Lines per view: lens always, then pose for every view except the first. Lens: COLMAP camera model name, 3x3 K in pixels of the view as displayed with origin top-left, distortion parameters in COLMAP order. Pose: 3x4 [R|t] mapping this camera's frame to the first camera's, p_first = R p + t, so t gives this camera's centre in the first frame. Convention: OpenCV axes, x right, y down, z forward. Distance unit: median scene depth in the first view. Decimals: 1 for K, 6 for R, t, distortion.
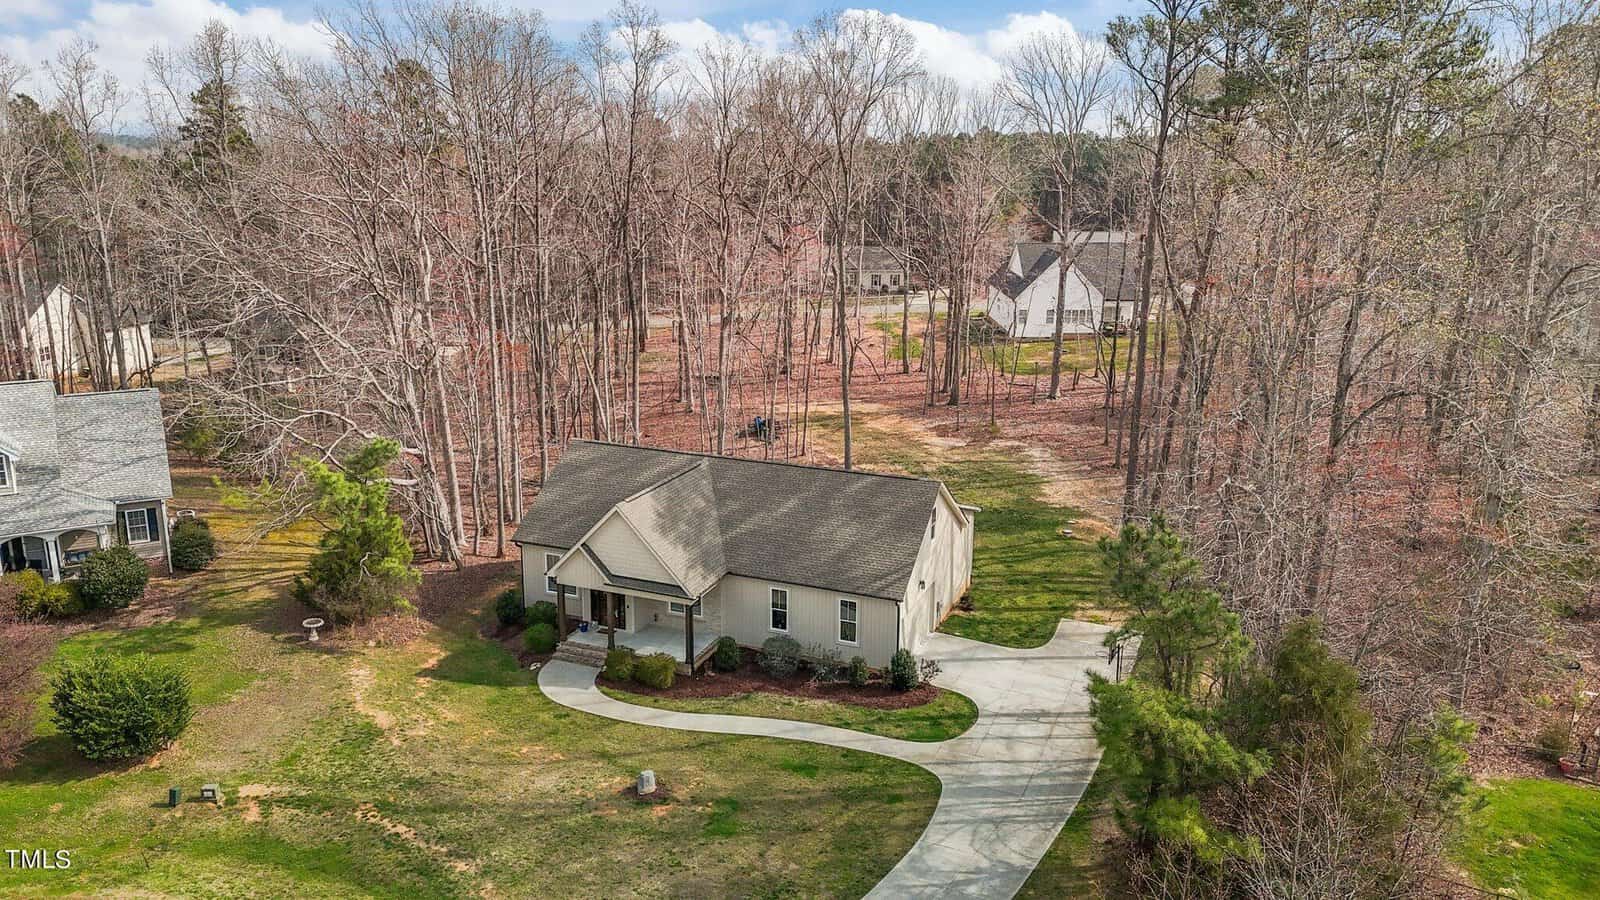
lens RADIAL K [[1123.3, 0, 800.0], [0, 1123.3, 450.0], [0, 0, 1]] dist [-0.002277, 0.000008]
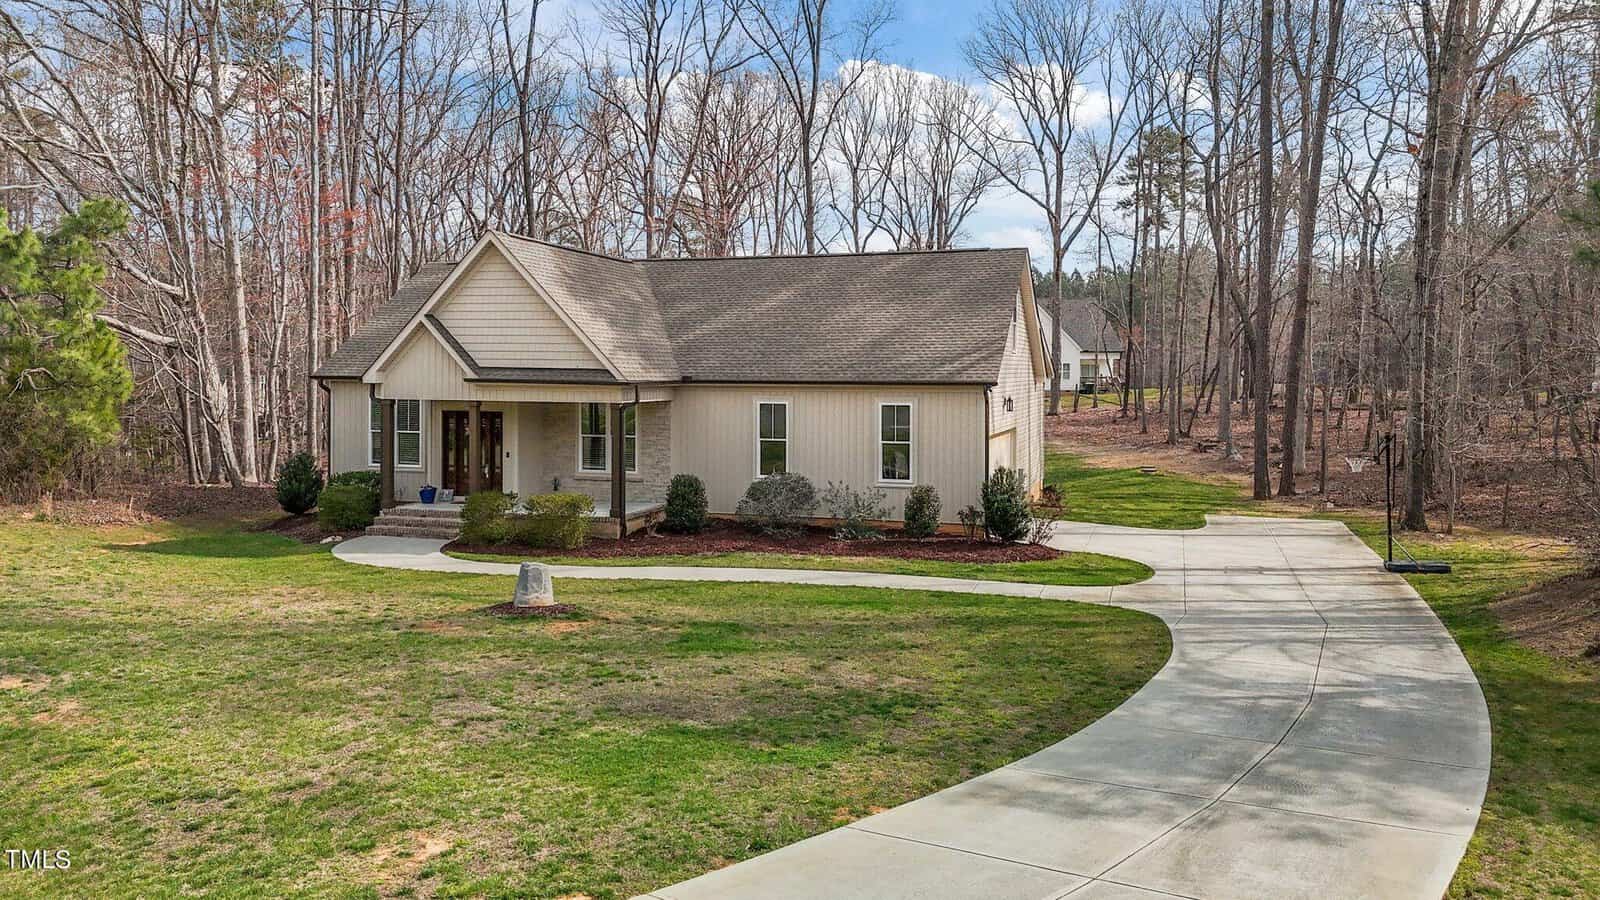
lens RADIAL K [[1123.3, 0, 800.0], [0, 1123.3, 450.0], [0, 0, 1]] dist [-0.002277, 0.000008]
pose [[0.996048, -0.008162, 0.088443, -0.056590], [0.026959, 0.976574, -0.213484, 0.274452], [-0.084628, 0.215025, 0.972935, 0.441577]]
